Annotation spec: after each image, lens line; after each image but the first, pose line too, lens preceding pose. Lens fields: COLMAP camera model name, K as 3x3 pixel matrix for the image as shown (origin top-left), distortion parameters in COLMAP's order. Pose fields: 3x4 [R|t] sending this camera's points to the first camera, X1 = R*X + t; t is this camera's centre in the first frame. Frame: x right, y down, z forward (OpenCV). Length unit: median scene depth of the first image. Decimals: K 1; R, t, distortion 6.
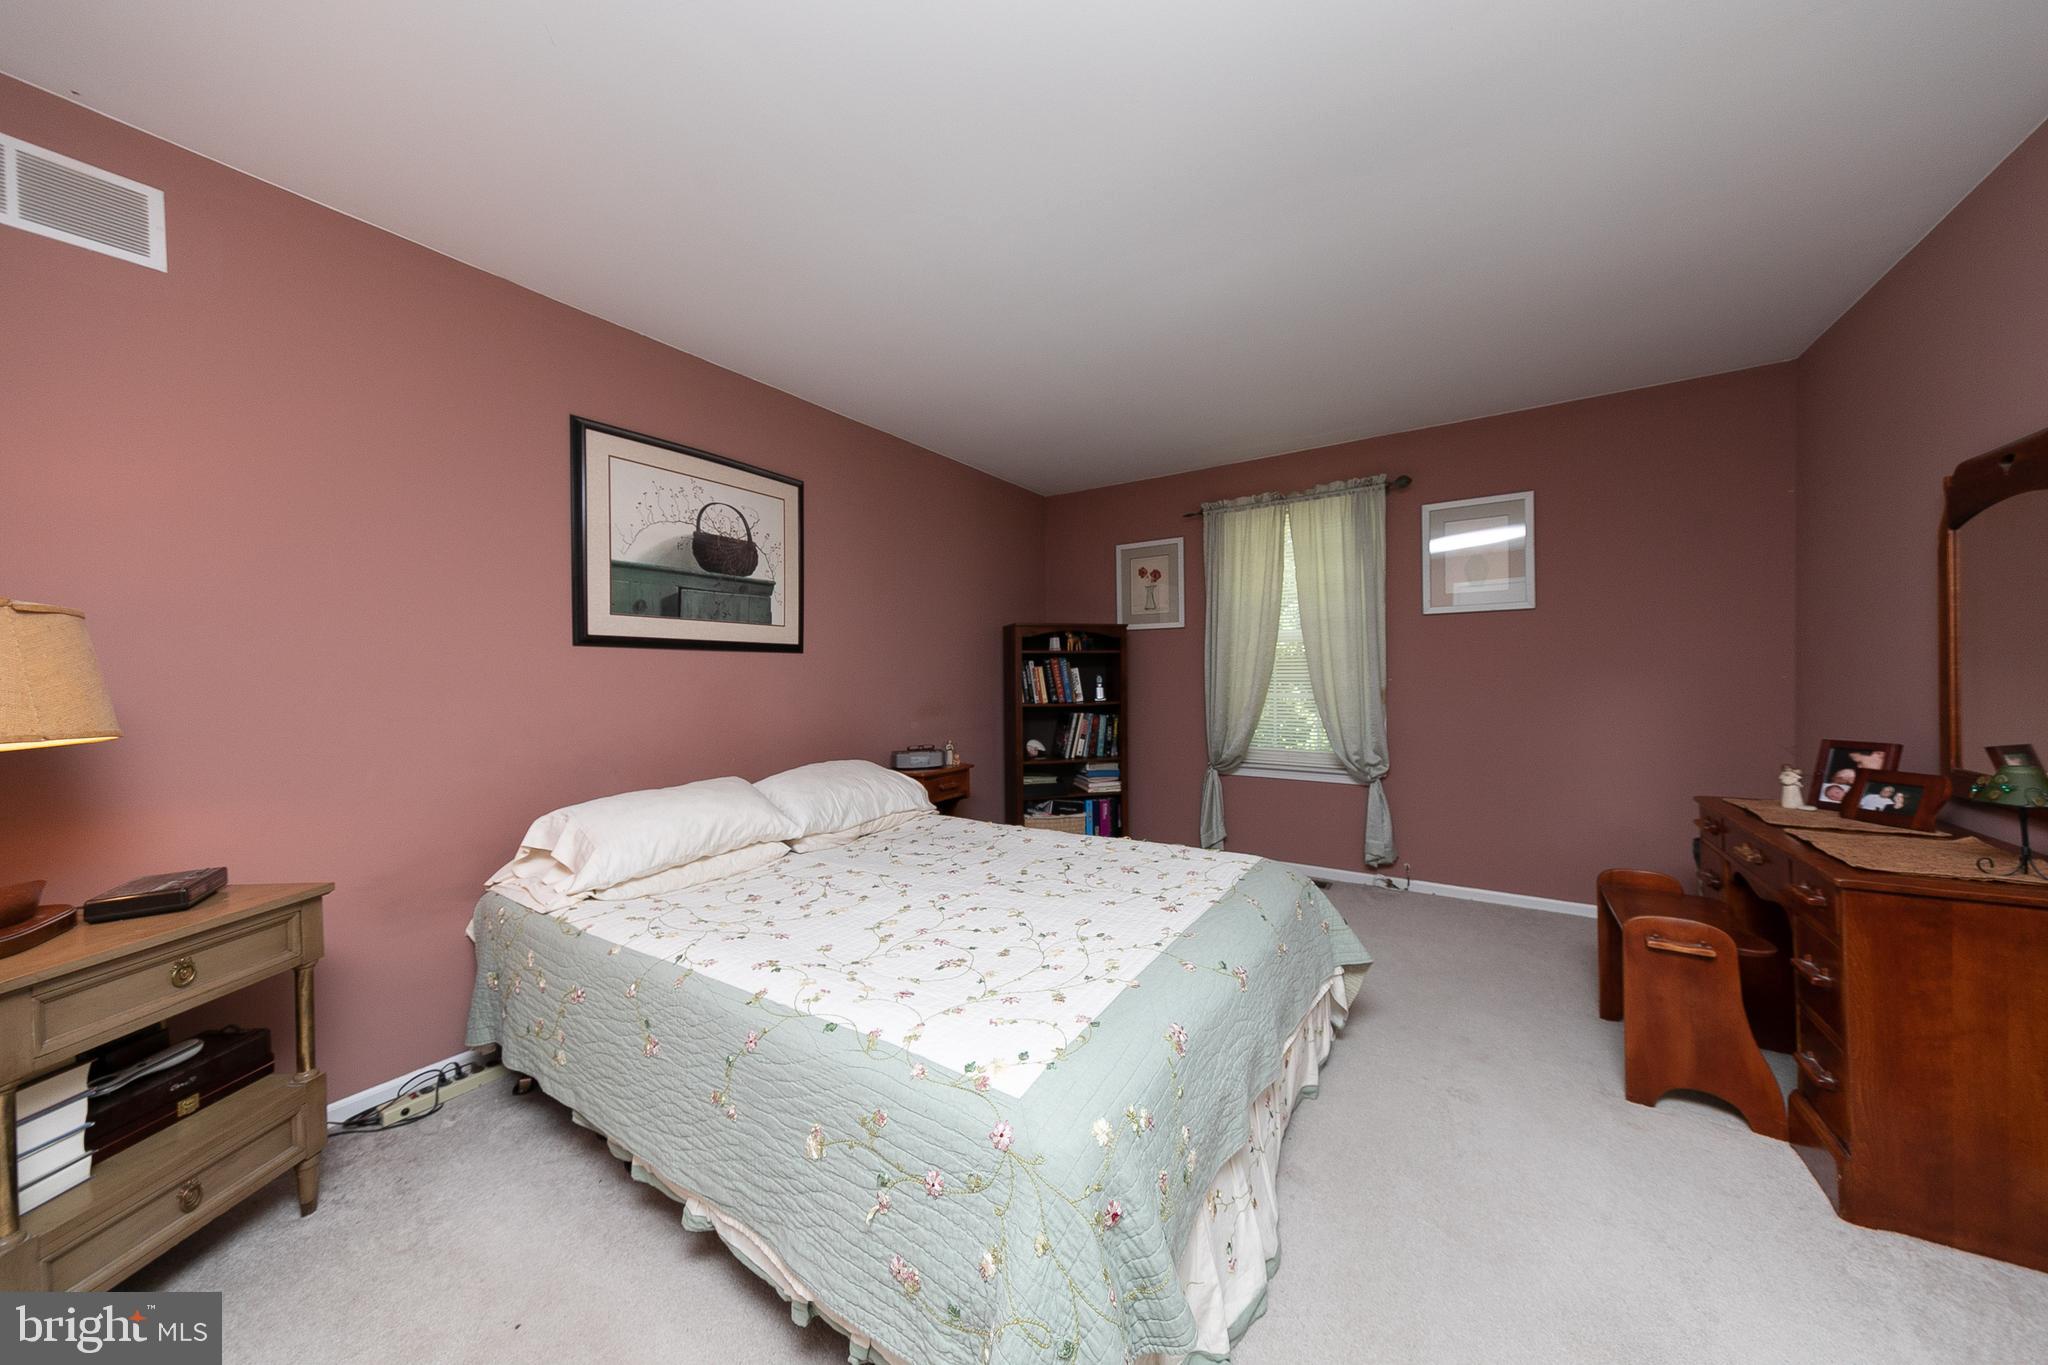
lens RADIAL K [[692.0, 0, 1019.9], [0, 692.0, 677.9], [0, 0, 1]] dist [0.008433, -0.001270]
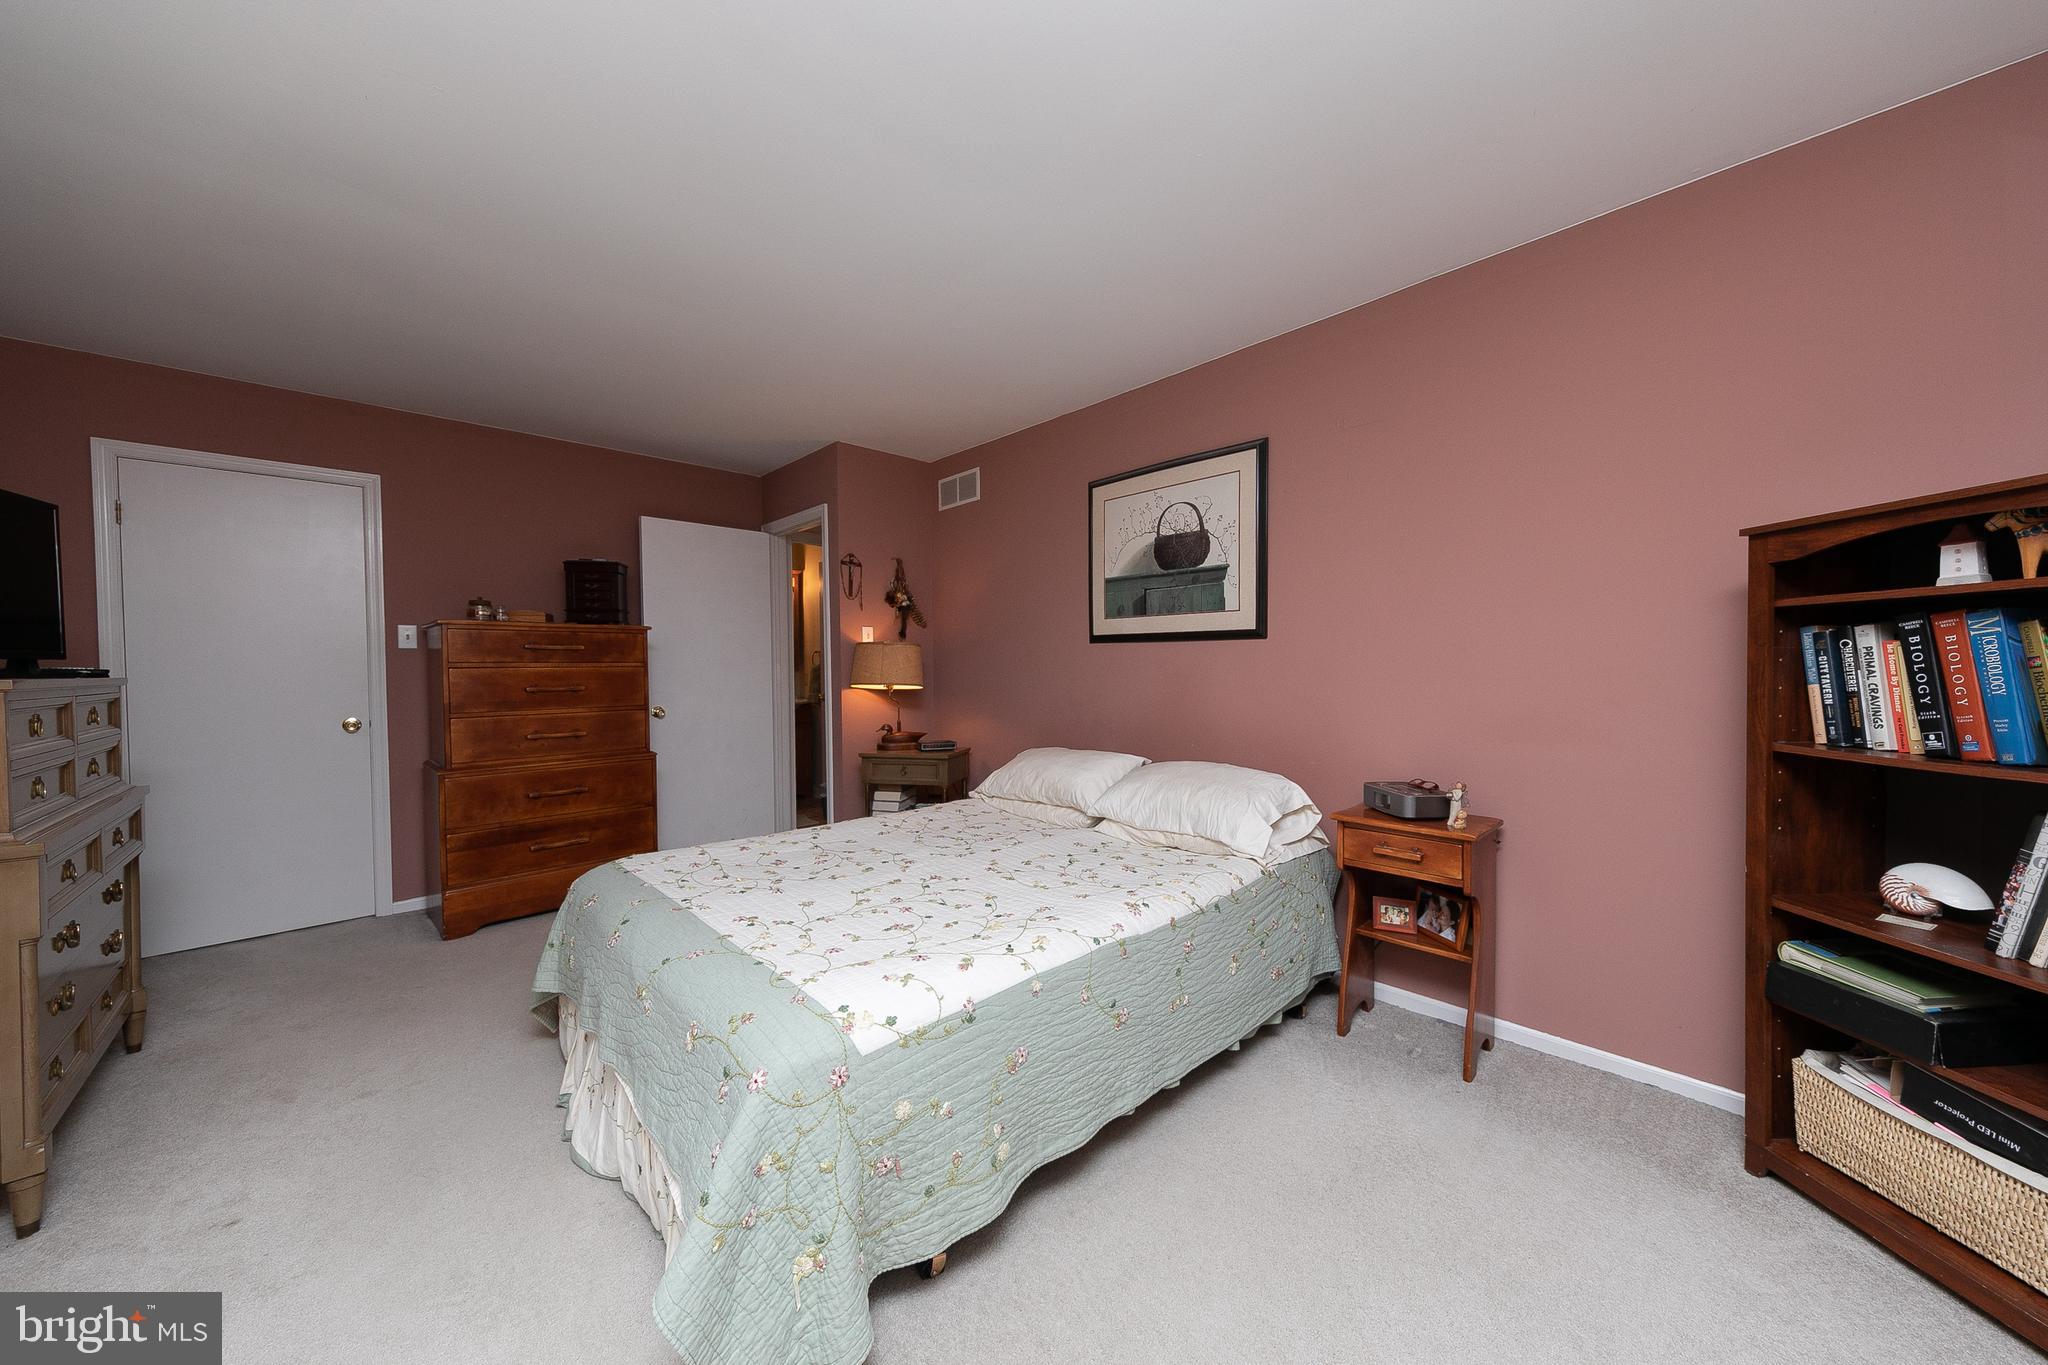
lens RADIAL K [[692.0, 0, 1020.3], [0, 692.0, 678.3], [0, 0, 1]] dist [0.008433, -0.001270]
pose [[-0.234072, 0.035580, -0.971568, 0.645517], [0.008526, 0.999367, 0.034544, -0.020335], [0.972182, -0.000198, -0.234227, 0.975452]]
